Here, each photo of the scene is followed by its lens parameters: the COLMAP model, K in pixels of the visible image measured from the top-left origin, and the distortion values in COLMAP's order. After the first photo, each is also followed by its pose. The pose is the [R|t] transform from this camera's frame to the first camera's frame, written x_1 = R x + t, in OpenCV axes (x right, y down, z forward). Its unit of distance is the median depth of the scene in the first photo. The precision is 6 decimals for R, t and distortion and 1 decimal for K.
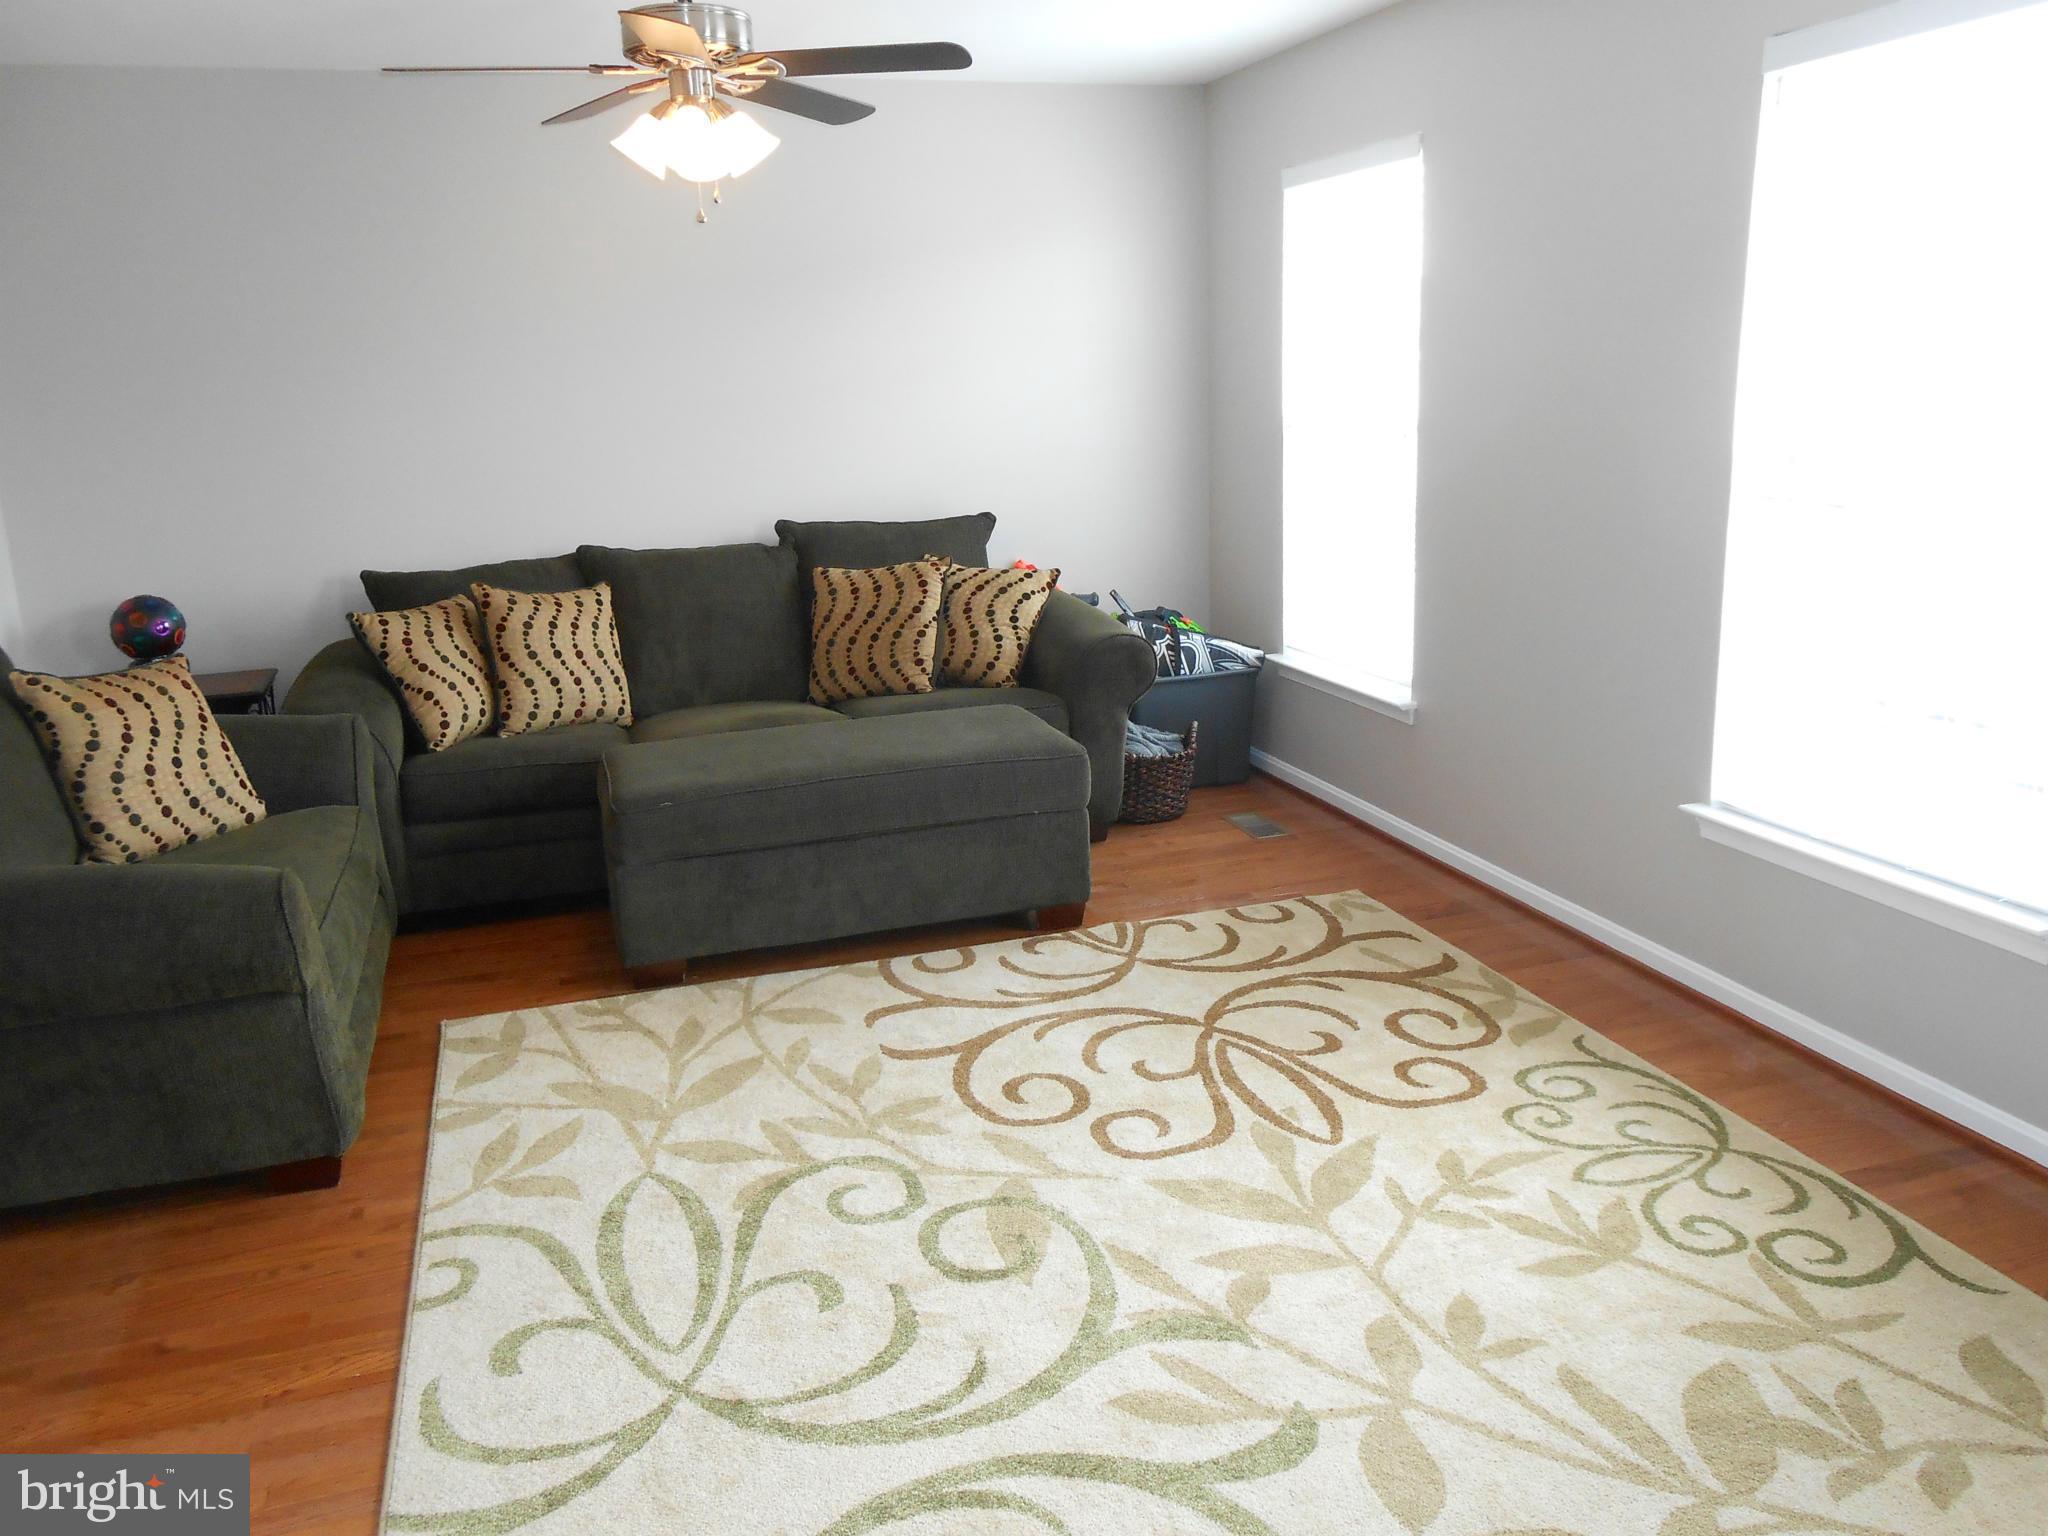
lens RADIAL K [[1606.5, 0, 1034.0], [0, 1606.5, 760.4], [0, 0, 1]] dist [-0.029428, 0.031141]
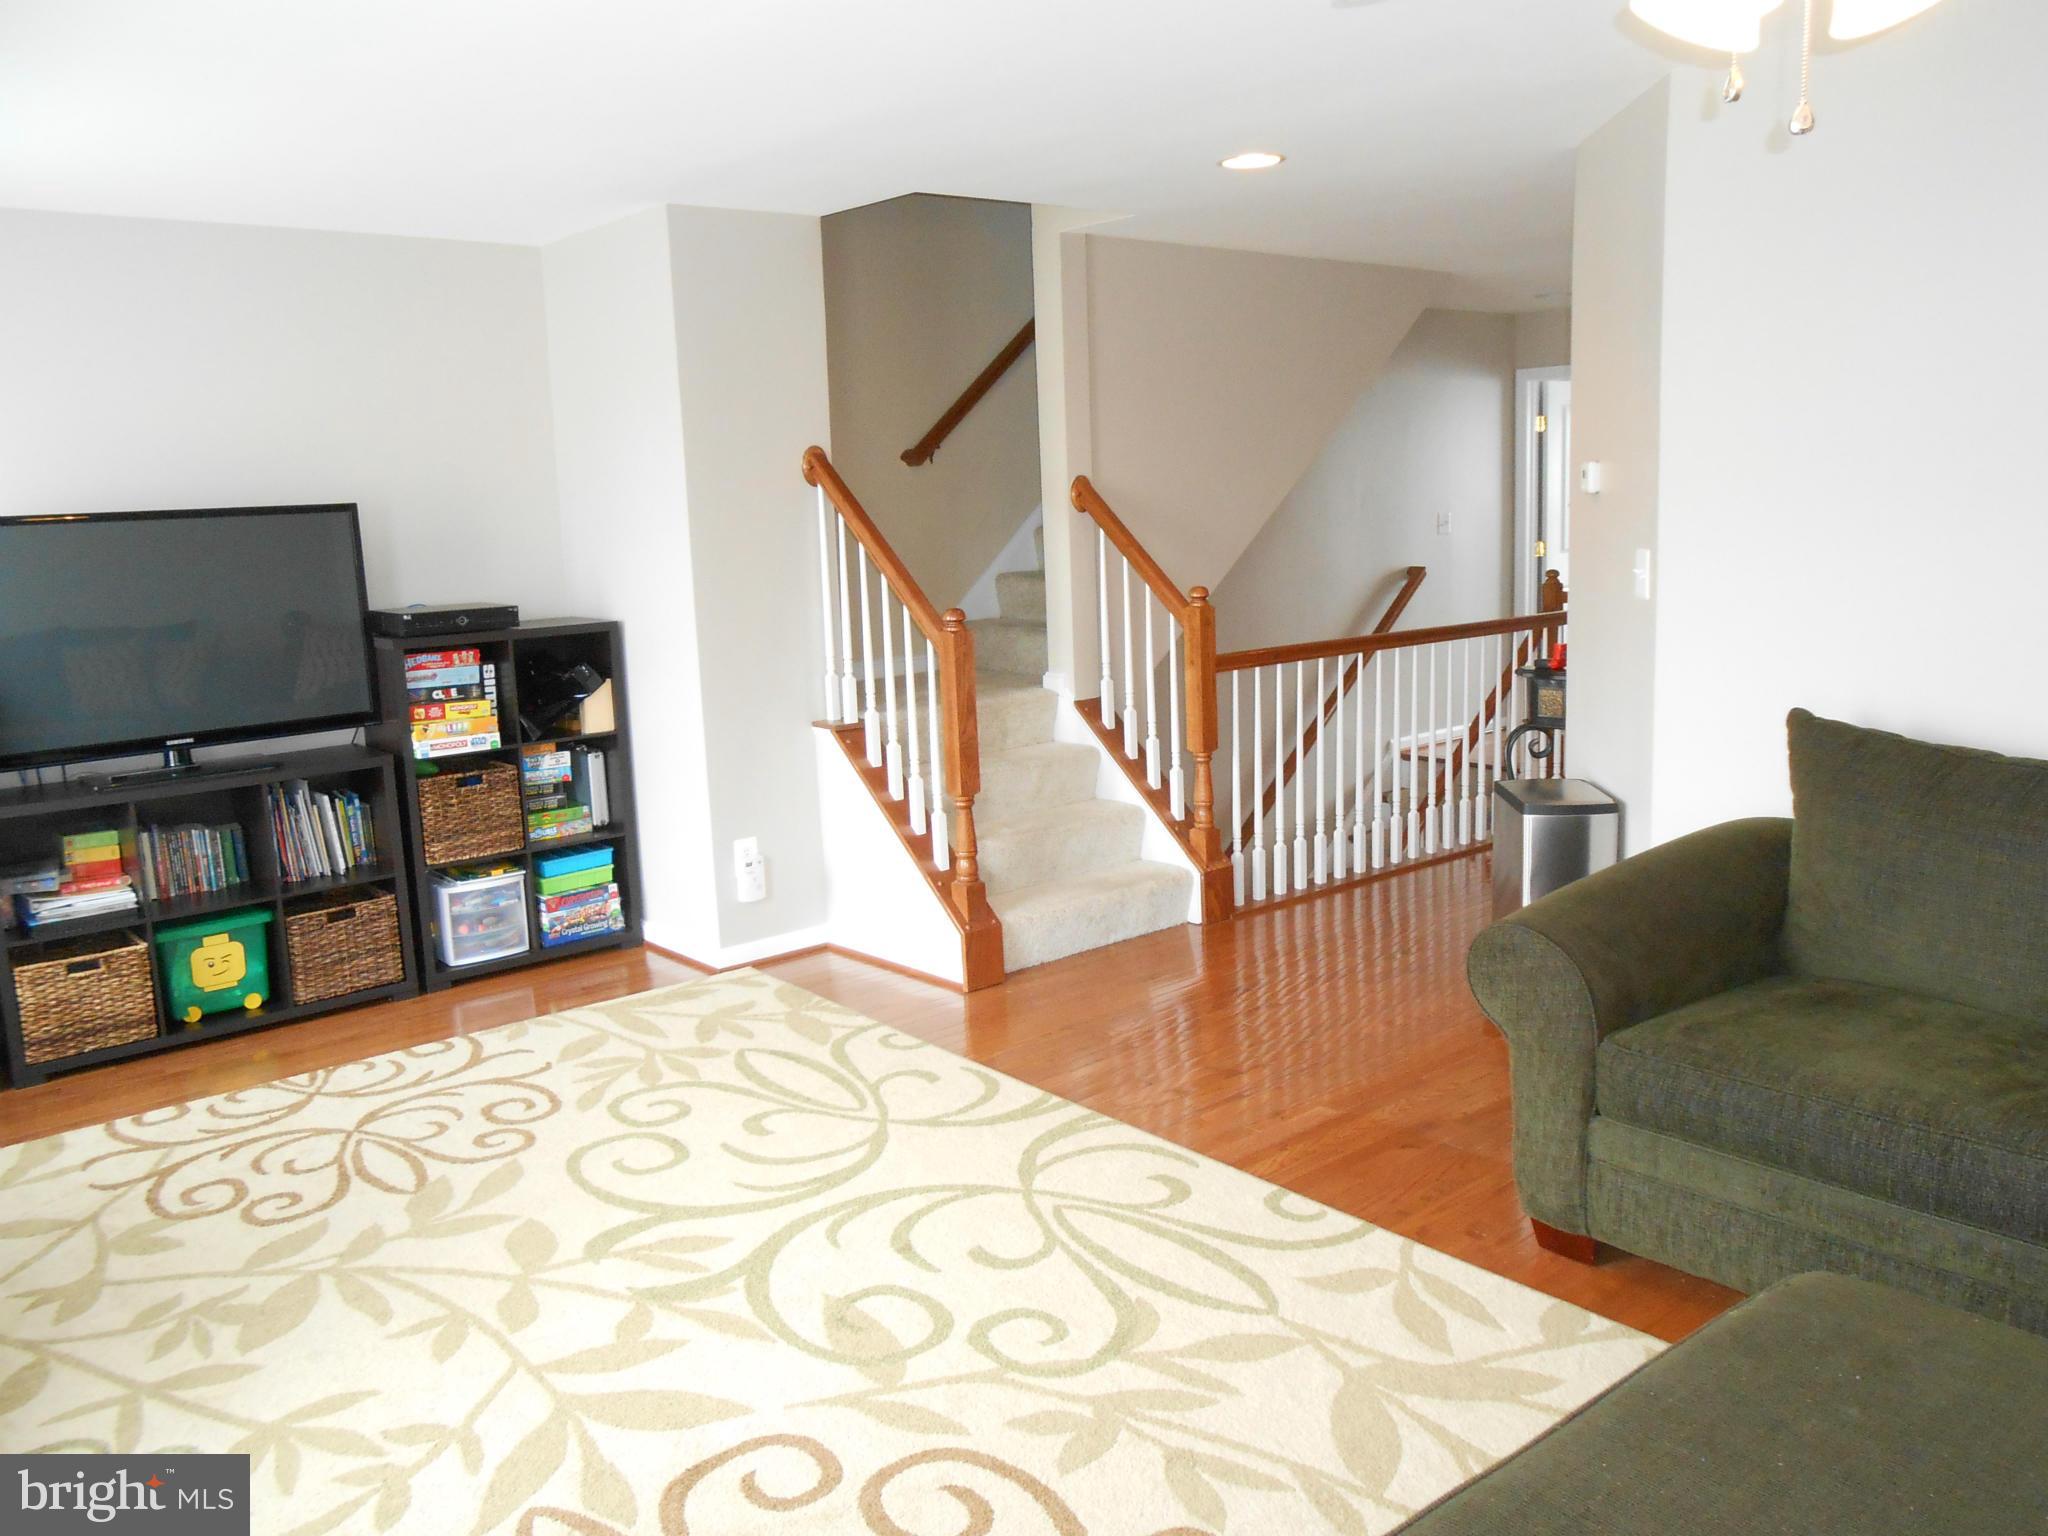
lens RADIAL K [[1606.5, 0, 1025.8], [0, 1606.5, 769.8], [0, 0, 1]] dist [-0.029428, 0.031141]
pose [[-0.926128, 0.139302, -0.350545, 0.178445], [-0.012413, 0.917554, 0.397418, -0.400878], [0.377005, 0.372411, -0.848043, 1.559278]]
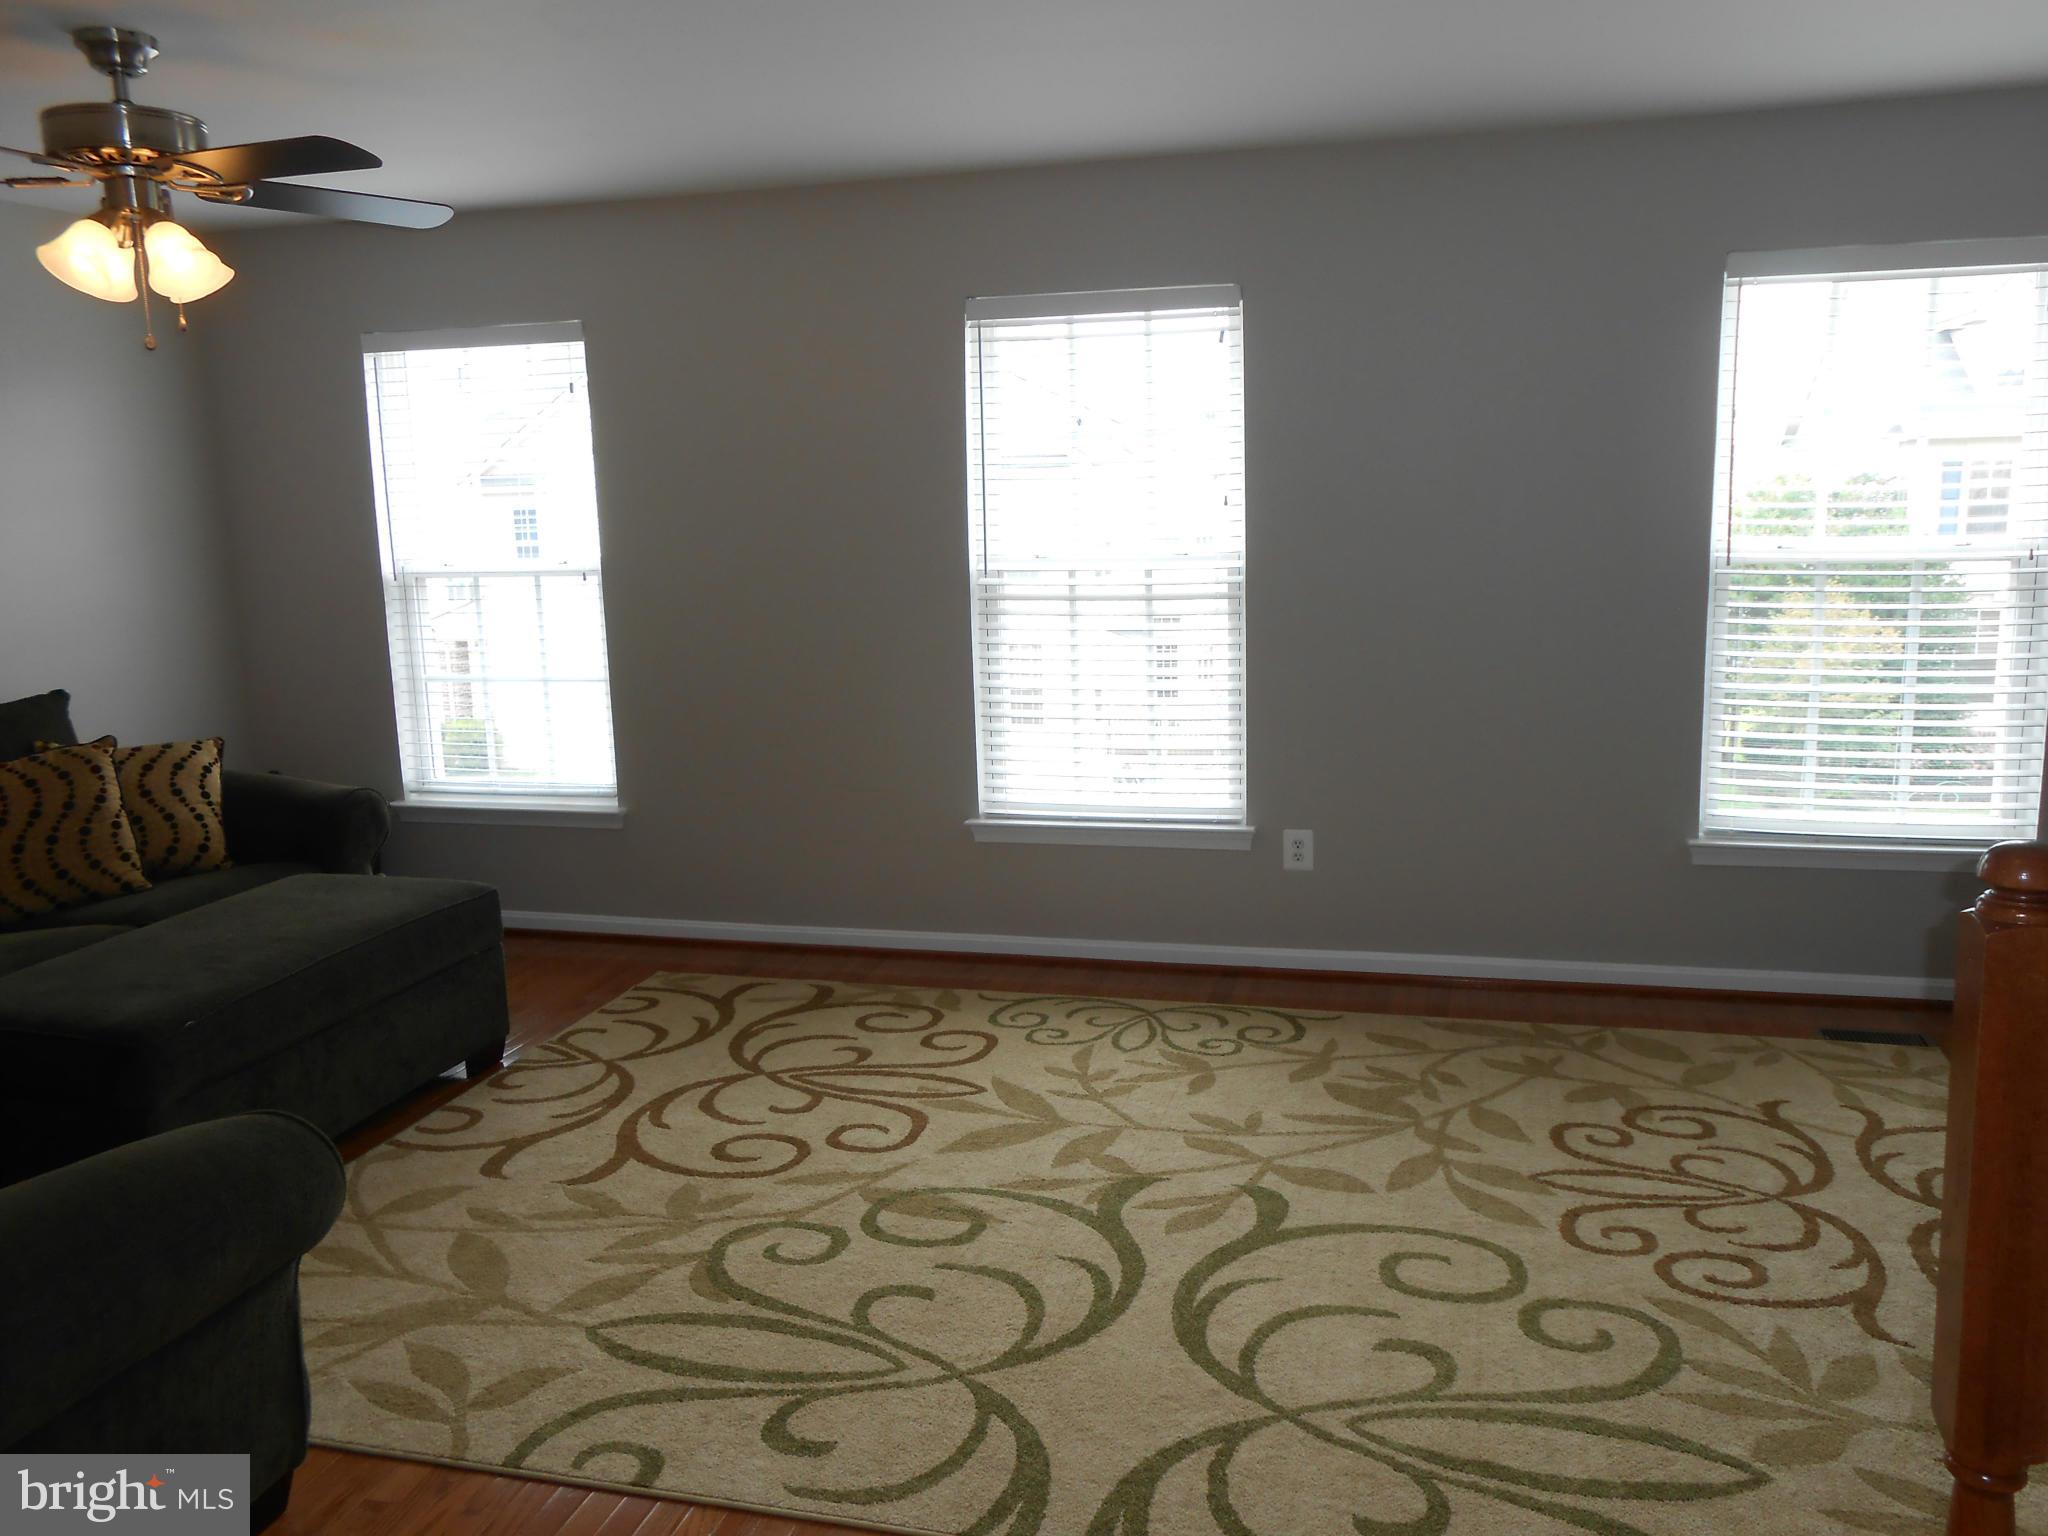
lens RADIAL K [[1606.5, 0, 1037.4], [0, 1606.5, 767.0], [0, 0, 1]] dist [-0.029428, 0.031141]
pose [[0.540919, -0.125476, 0.831663, -0.811256], [0.208992, 0.977849, 0.011602, -0.025182], [-0.814696, 0.167535, 0.555160, 0.182391]]
